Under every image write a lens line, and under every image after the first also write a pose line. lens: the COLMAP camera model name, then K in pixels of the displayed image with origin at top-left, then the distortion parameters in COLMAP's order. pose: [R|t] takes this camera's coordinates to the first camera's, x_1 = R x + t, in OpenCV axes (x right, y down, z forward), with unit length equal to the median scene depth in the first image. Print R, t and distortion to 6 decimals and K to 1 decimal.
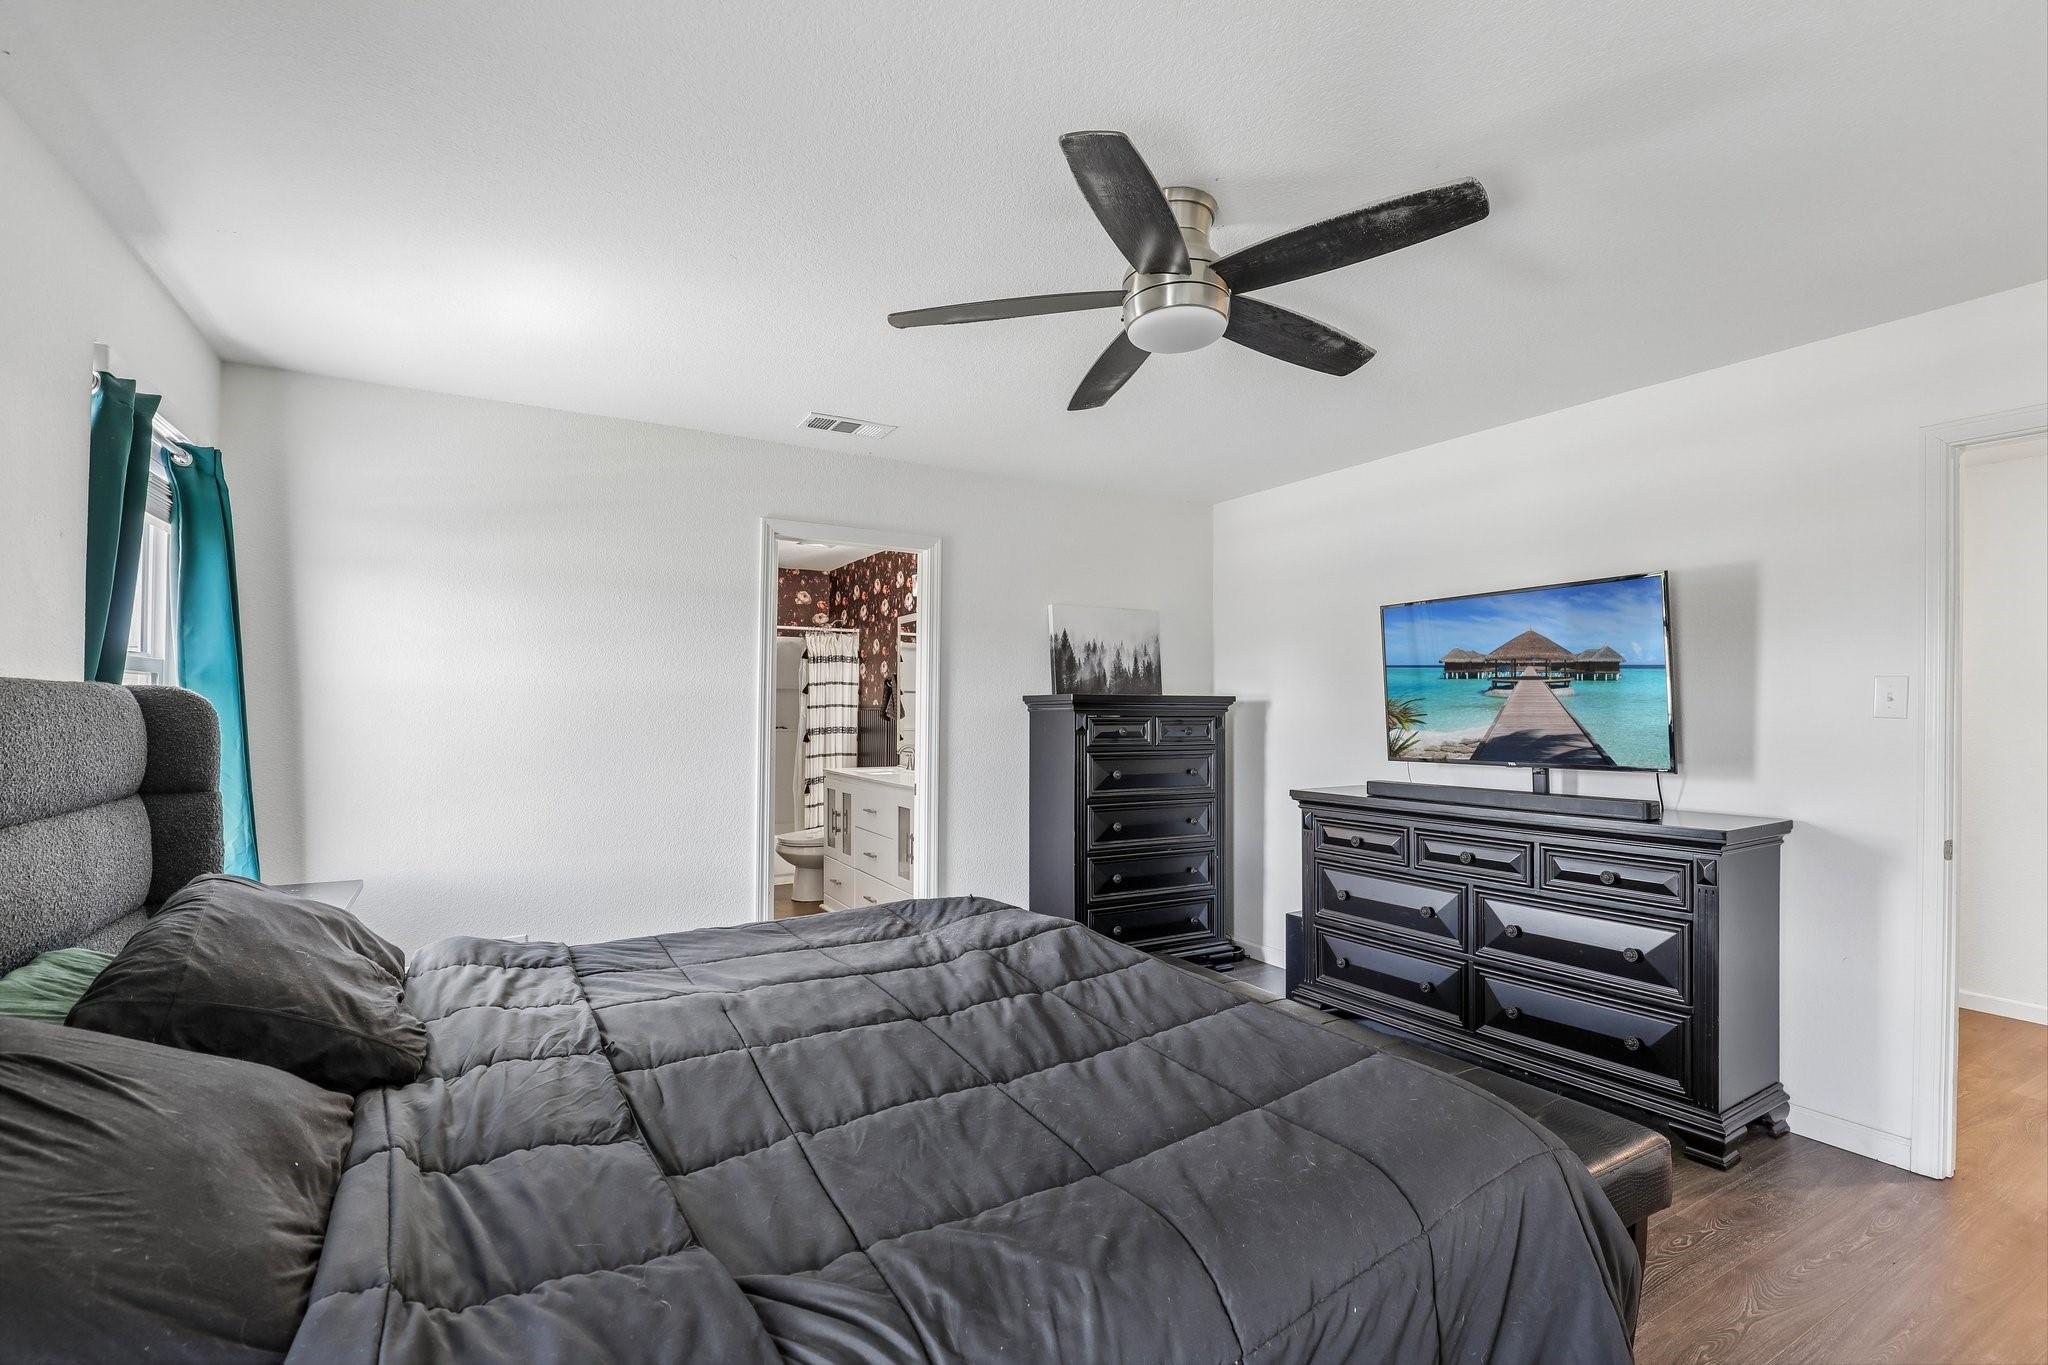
lens RADIAL K [[911.9, 0, 1022.7], [0, 911.9, 704.1], [0, 0, 1]] dist [0.000615, 0.000076]
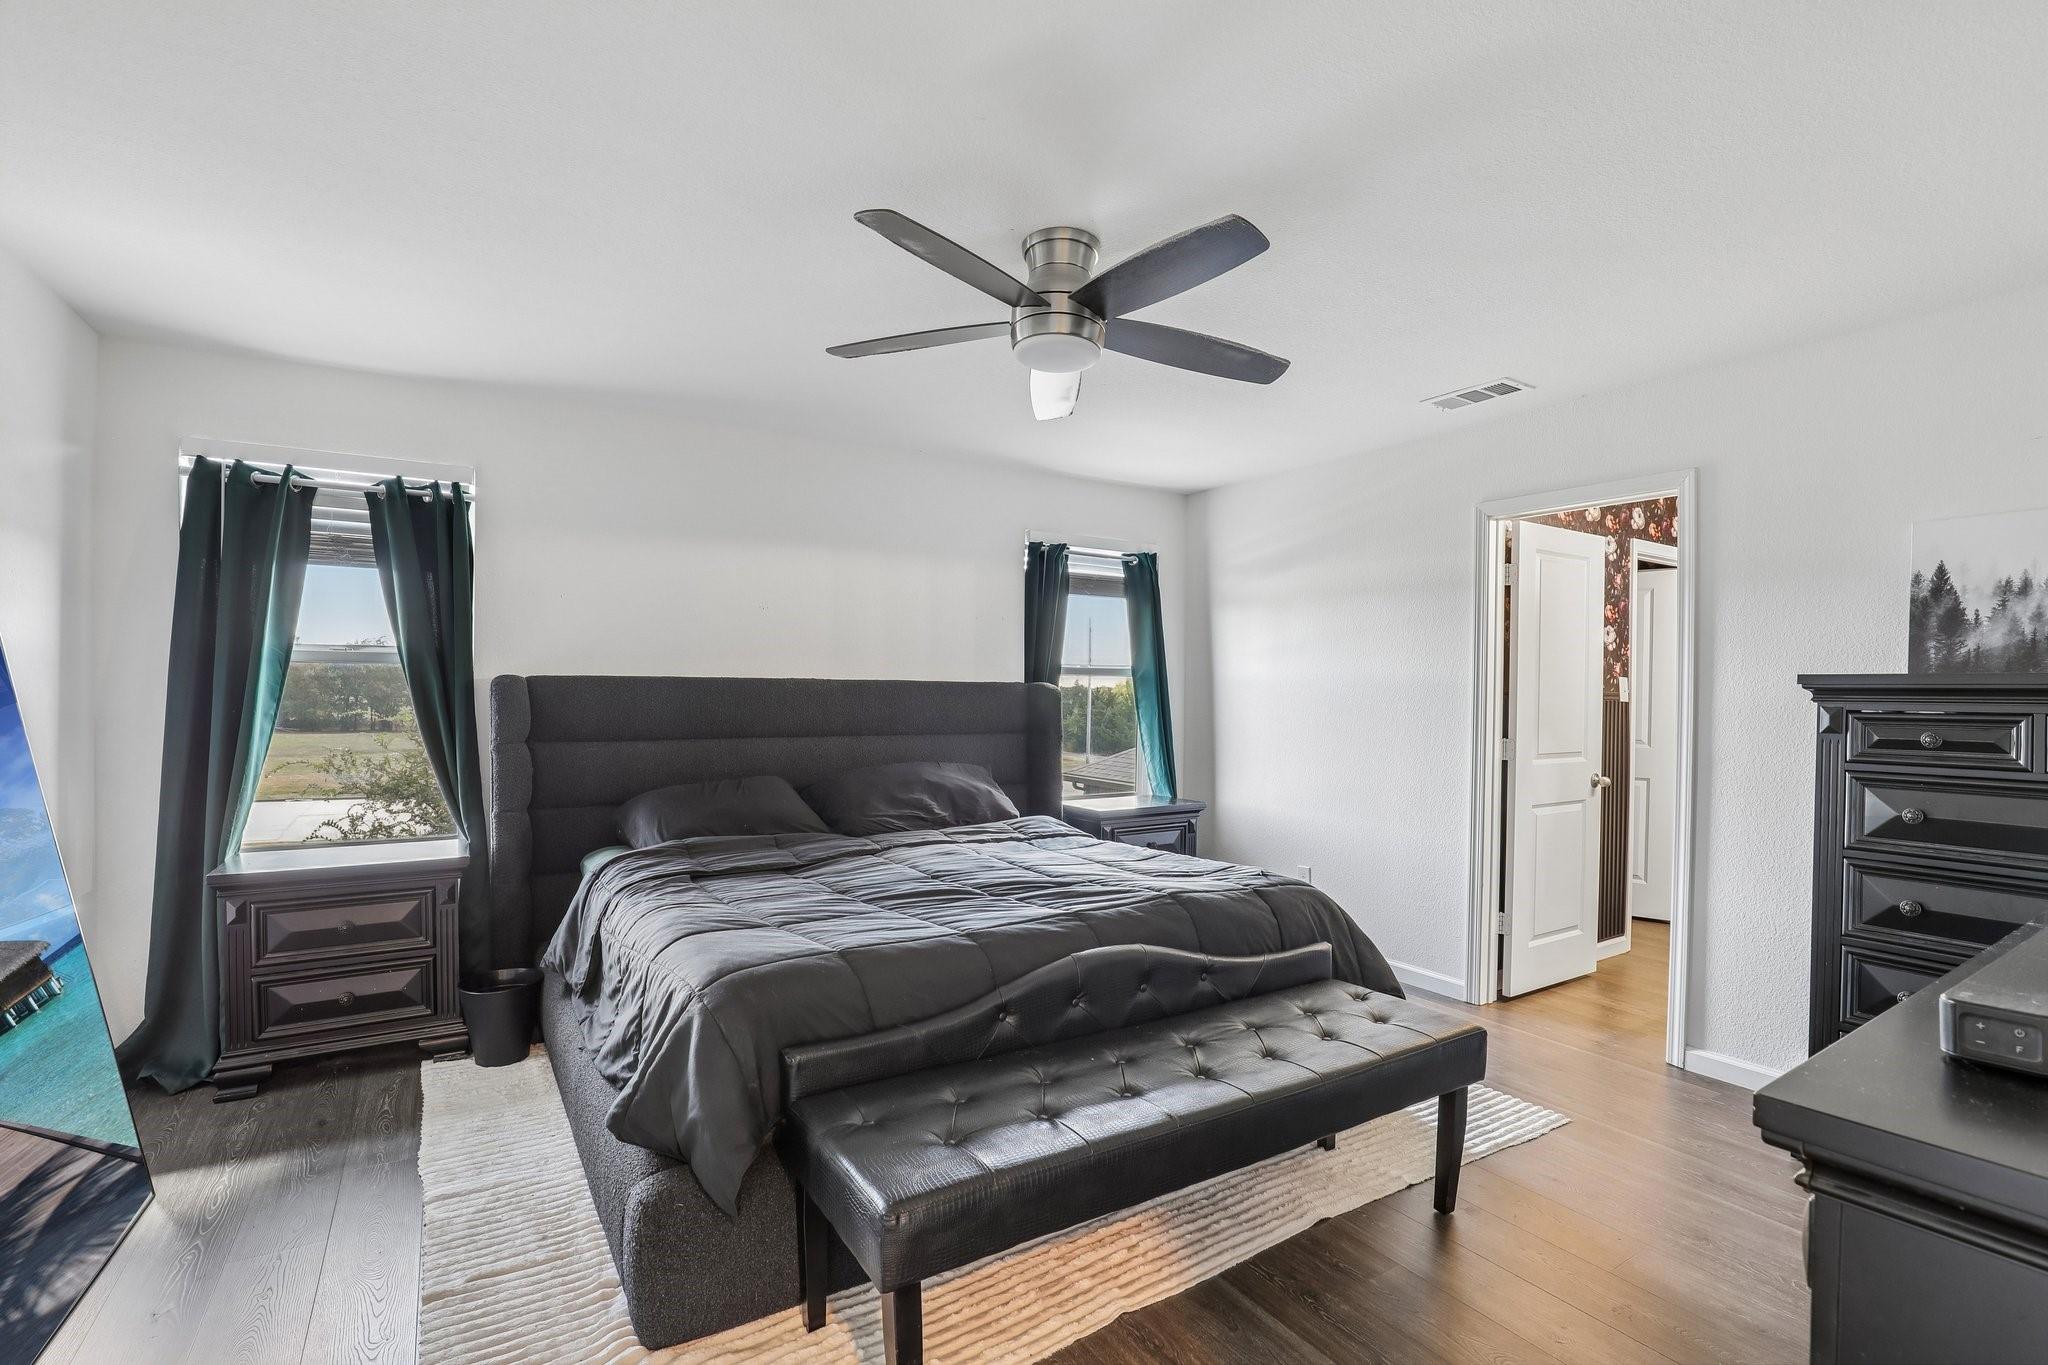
lens RADIAL K [[934.5, 0, 1030.1], [0, 934.5, 692.8], [0, 0, 1]] dist [-0.032789, -0.000015]
pose [[0.035859, -0.000873, -0.999356, 0.591109], [0.001745, 0.999998, -0.000811, -0.000233], [0.999355, -0.001714, 0.035860, 0.409112]]
